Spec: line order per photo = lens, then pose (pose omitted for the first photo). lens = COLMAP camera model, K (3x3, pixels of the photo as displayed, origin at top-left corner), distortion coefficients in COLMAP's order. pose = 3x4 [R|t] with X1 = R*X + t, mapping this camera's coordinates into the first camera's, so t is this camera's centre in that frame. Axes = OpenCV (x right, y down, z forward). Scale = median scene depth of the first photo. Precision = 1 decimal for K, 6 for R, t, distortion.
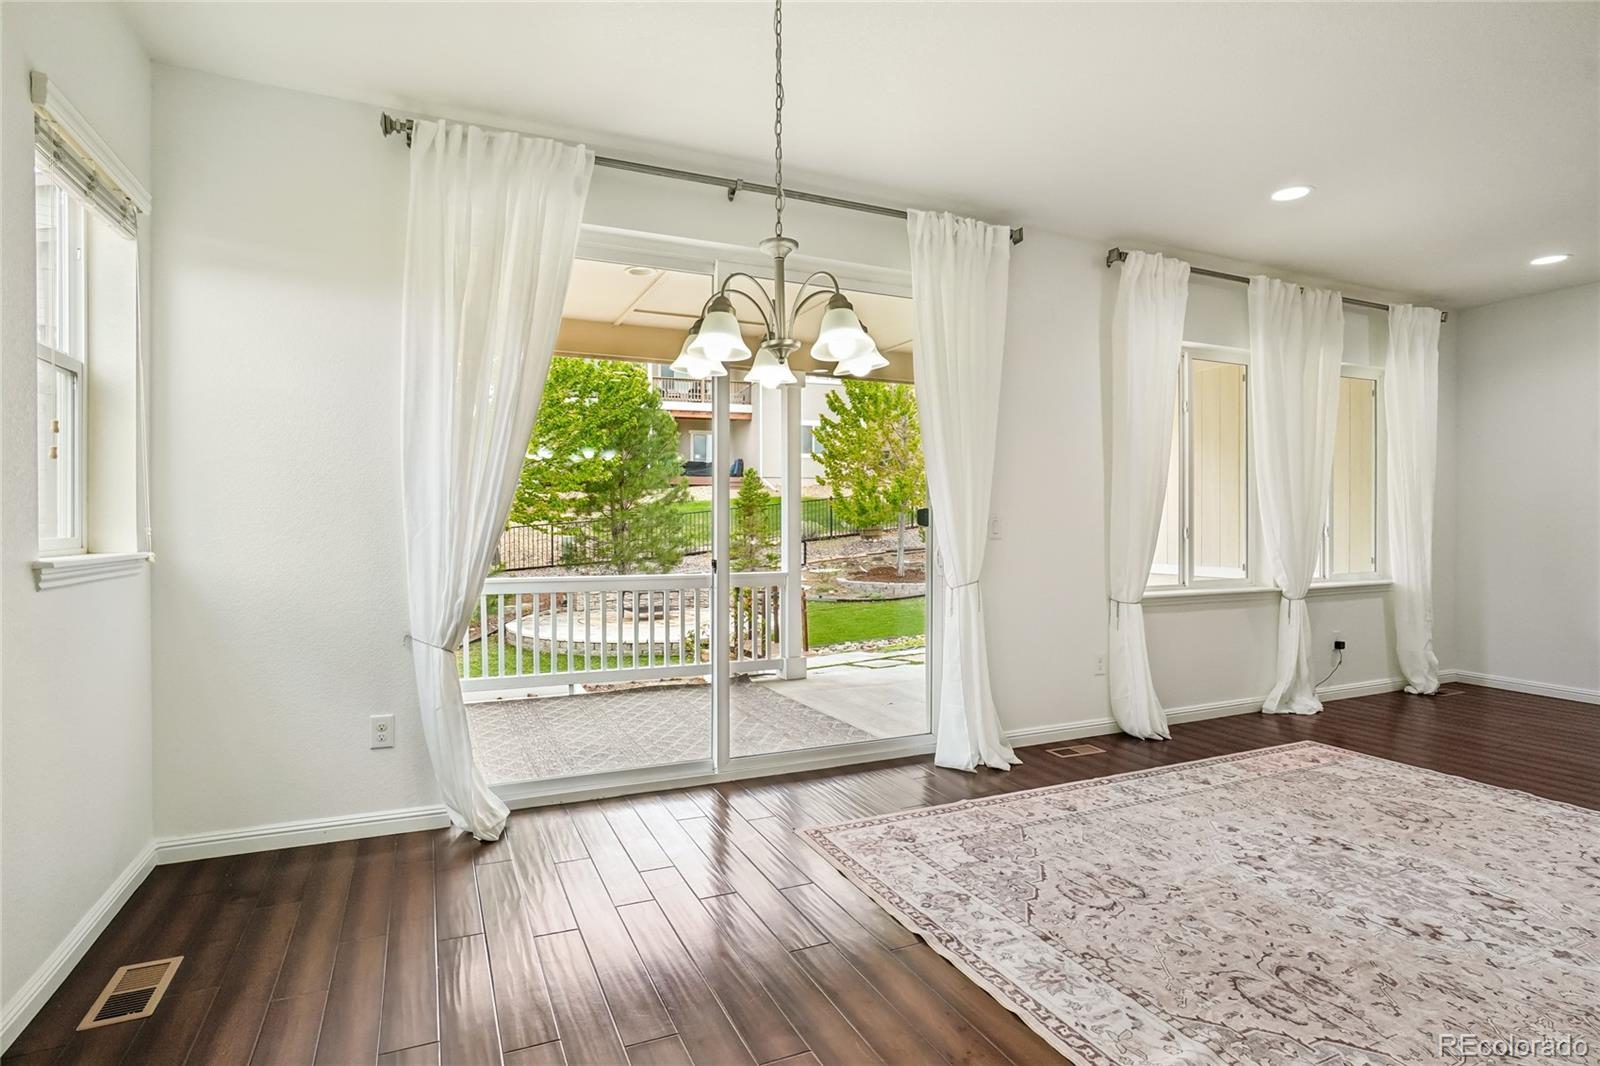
lens RADIAL K [[824.0, 0, 795.5], [0, 824.0, 528.6], [0, 0, 1]] dist [-0.057568, 0.030868]
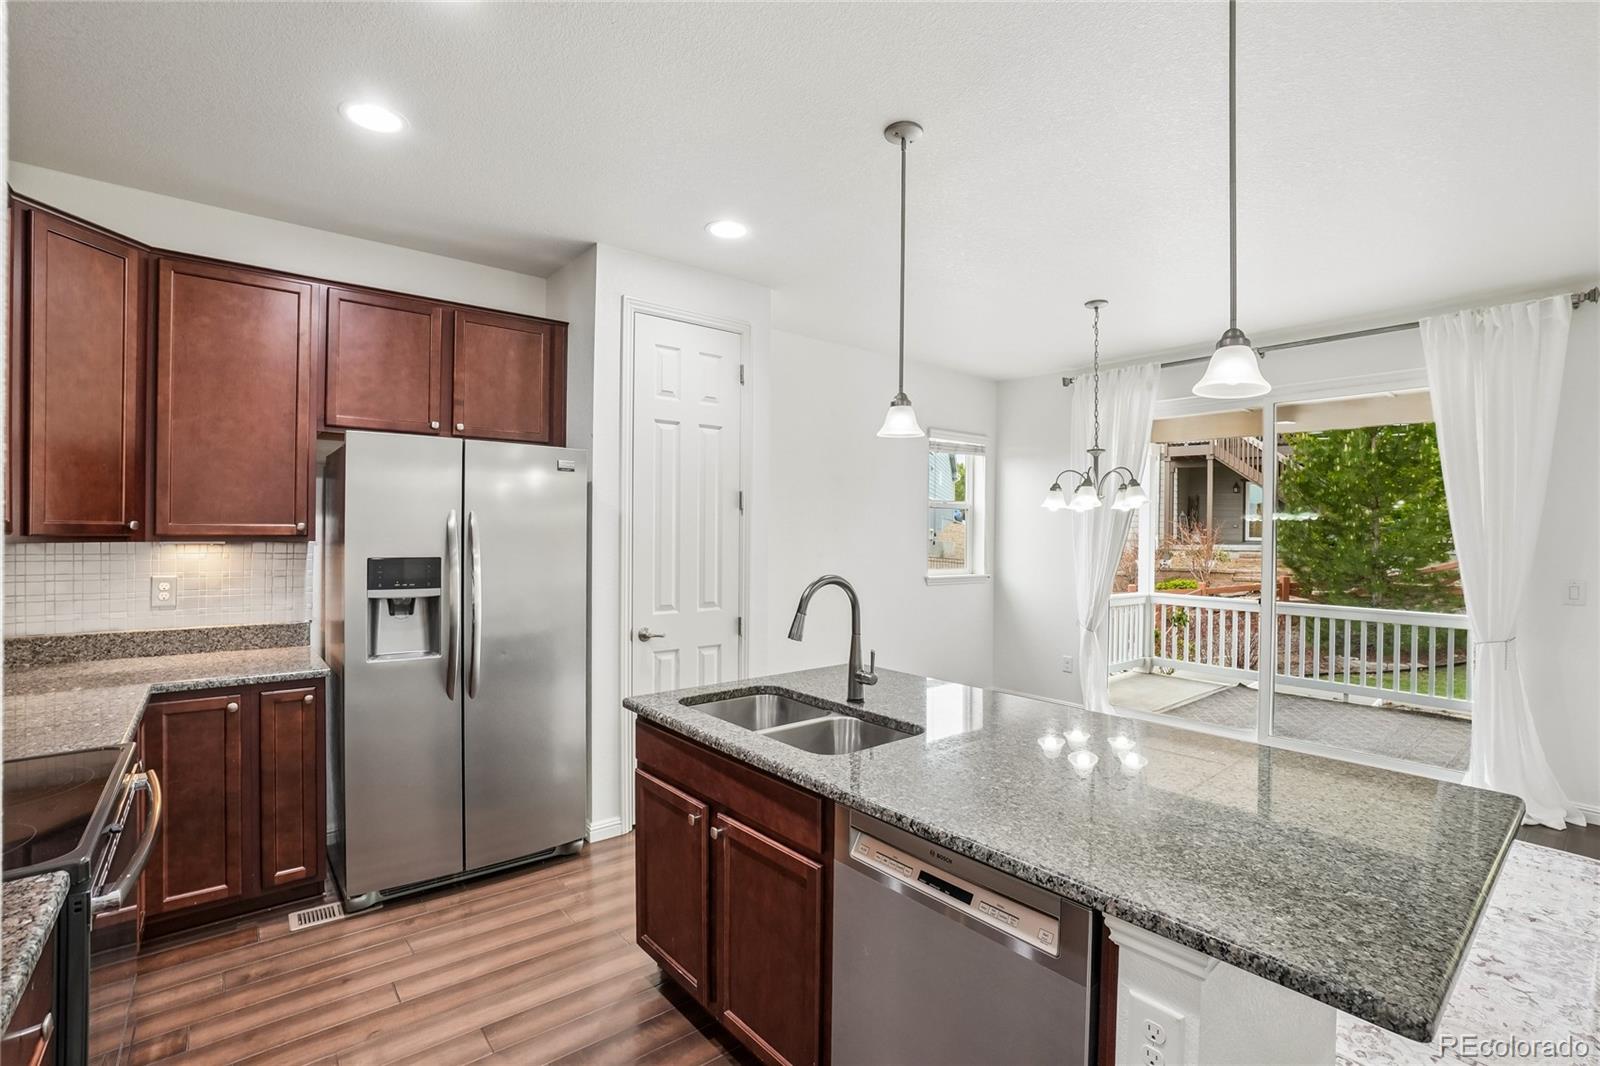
lens RADIAL K [[724.4, 0, 797.6], [0, 724.4, 537.0], [0, 0, 1]] dist [-0.063555, 0.022650]
pose [[0.263189, 0.006712, -0.964721, 1.016635], [-0.012964, 0.999910, 0.003420, -0.075897], [0.964657, 0.011607, 0.263253, -0.161356]]
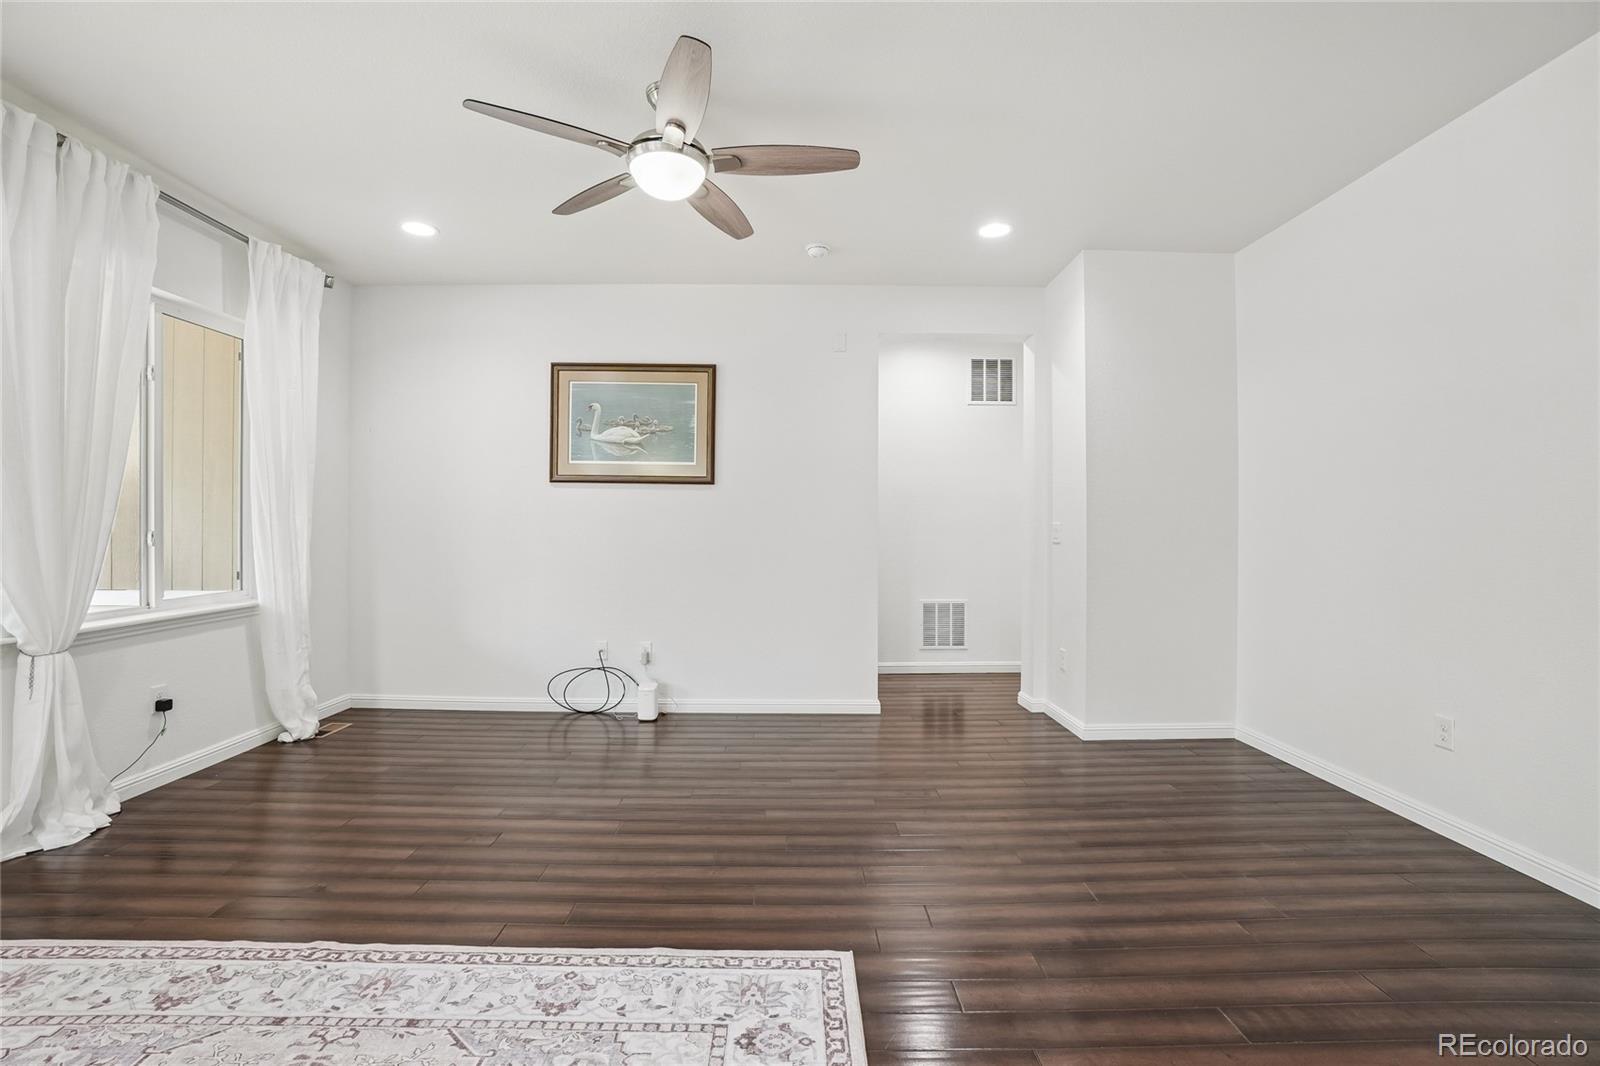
lens RADIAL K [[709.7, 0, 800.0], [0, 709.7, 533.0], [0, 0, 1]] dist [-0.064688, 0.020818]
pose [[0.397533, -0.005682, 0.917570, 0.581763], [0.001295, 0.999983, 0.005631, -0.006011], [-0.917587, -0.001051, 0.397533, 0.447762]]
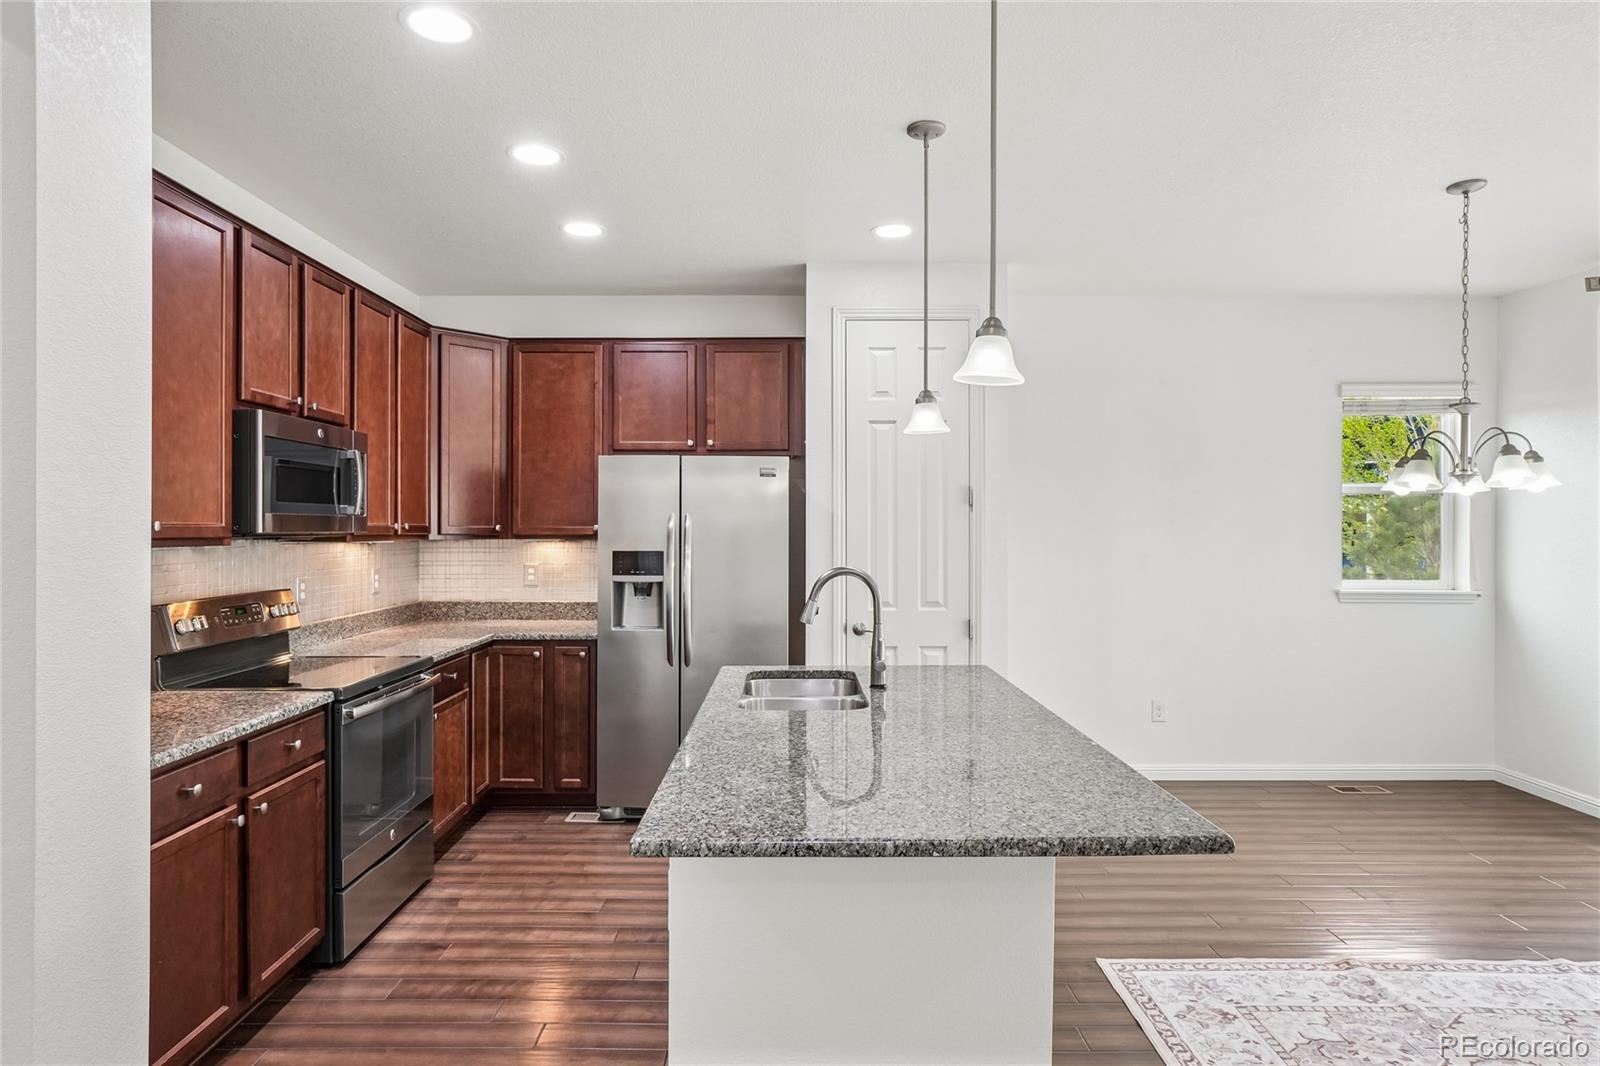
lens RADIAL K [[905.8, 0, 794.0], [0, 905.8, 535.1], [0, 0, 1]] dist [-0.034594, 0.030432]
pose [[-0.405002, 0.001115, -0.914315, 1.231874], [-0.006716, 0.999969, 0.004194, -0.074461], [0.914291, 0.007839, -0.404982, 0.355184]]
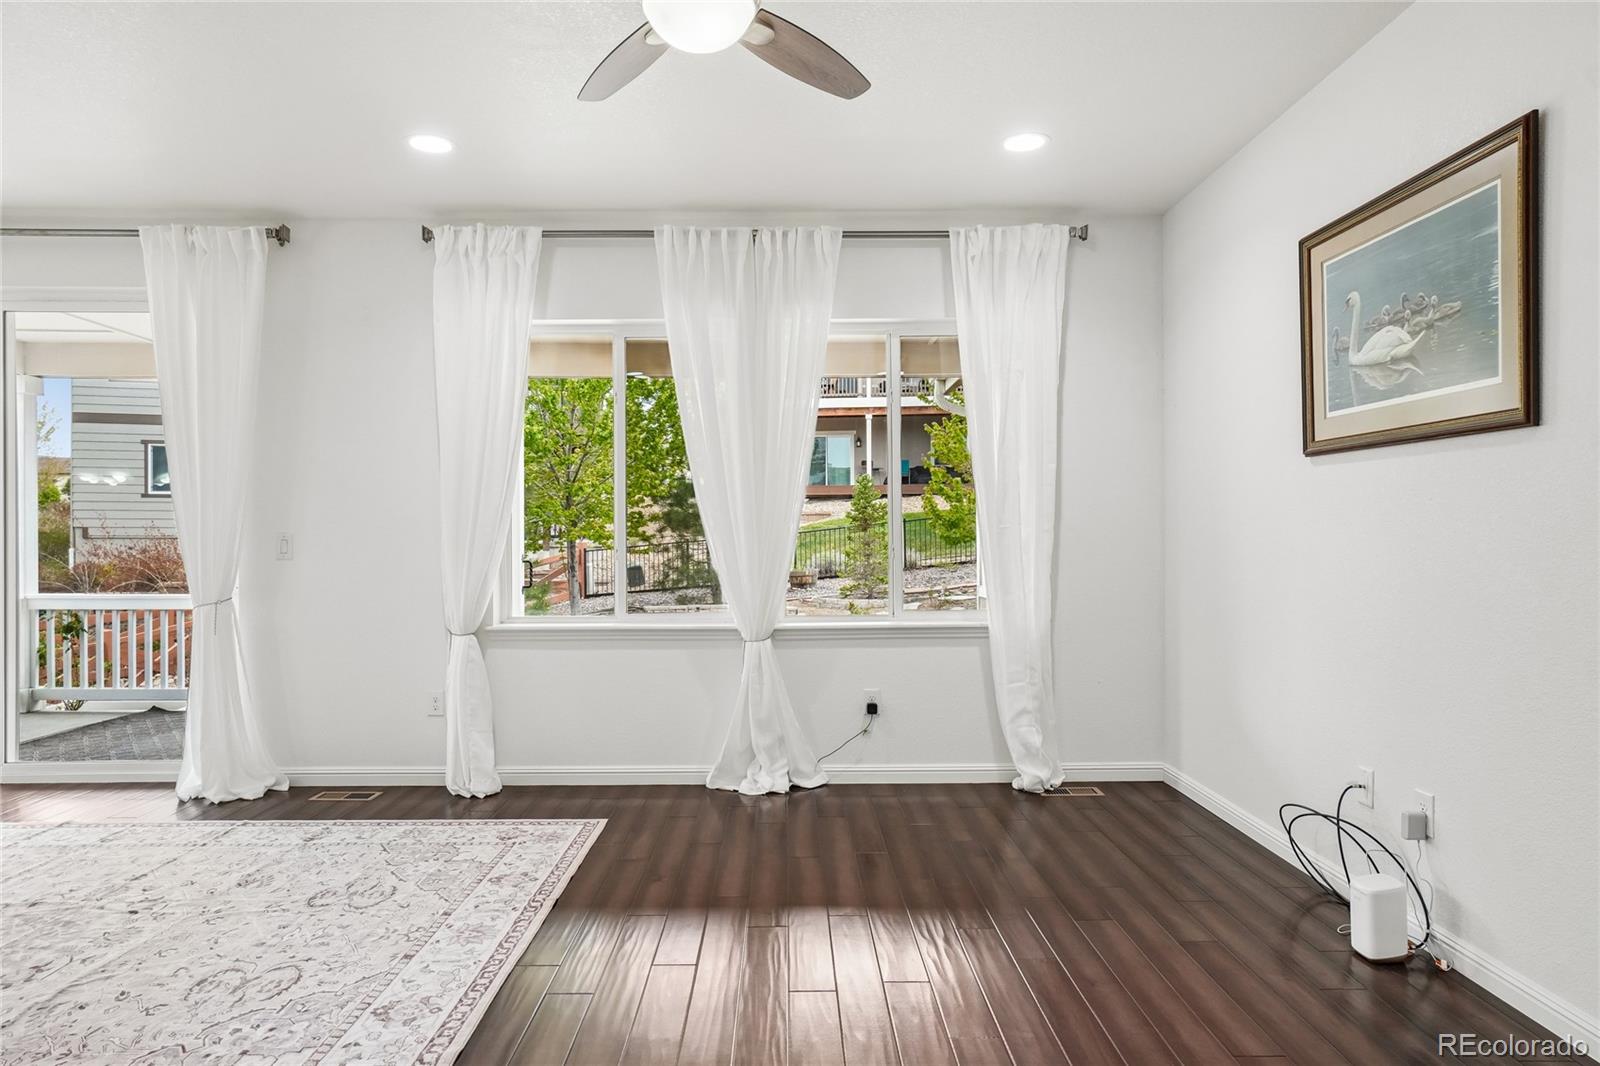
lens RADIAL K [[988.4, 0, 788.4], [0, 988.4, 537.4], [0, 0, 1]] dist [-0.016517, 0.031986]
pose [[0.914876, -0.003422, -0.403719, 1.551496], [0.001190, 0.999983, -0.005780, -0.006288], [0.403732, 0.004807, 0.914865, 0.254586]]
